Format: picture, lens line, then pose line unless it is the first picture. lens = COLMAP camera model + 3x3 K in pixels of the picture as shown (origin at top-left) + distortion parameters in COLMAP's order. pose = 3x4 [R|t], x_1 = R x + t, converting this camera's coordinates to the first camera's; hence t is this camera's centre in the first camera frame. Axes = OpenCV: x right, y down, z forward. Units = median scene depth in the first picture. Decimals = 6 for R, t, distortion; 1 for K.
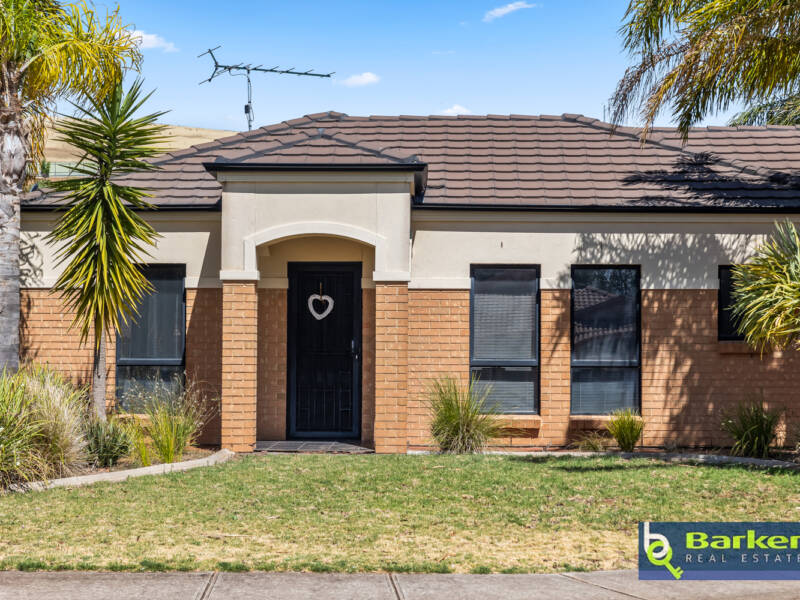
lens RADIAL K [[1571.9, 0, 400.0], [0, 1571.9, 300.0], [0, 0, 1]] dist [0.009072, -0.009191]
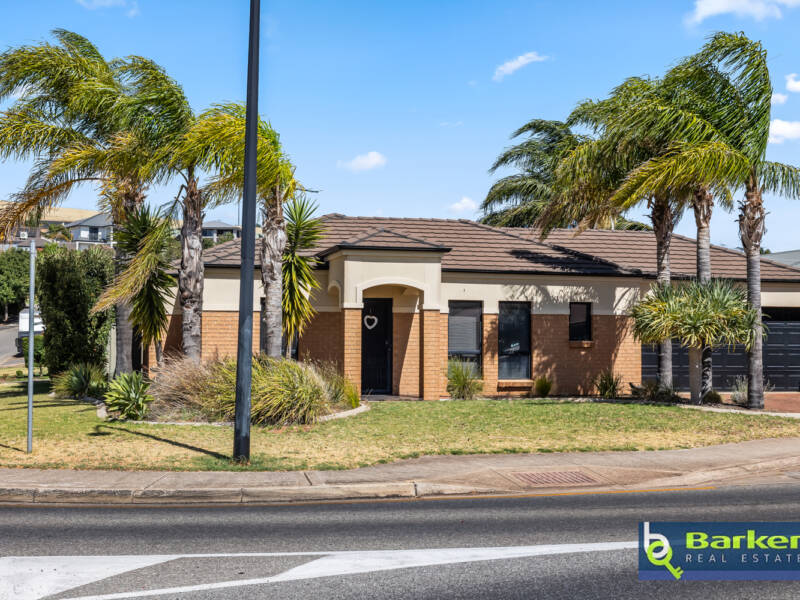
lens RADIAL K [[941.5, 0, 400.0], [0, 941.5, 300.0], [0, 0, 1]] dist [0.004868, 0.005435]
pose [[0.971132, 0.012443, 0.238218, -0.283802], [-0.008998, 0.999839, -0.015541, -0.004880], [-0.238373, 0.012948, 0.971087, -0.086388]]
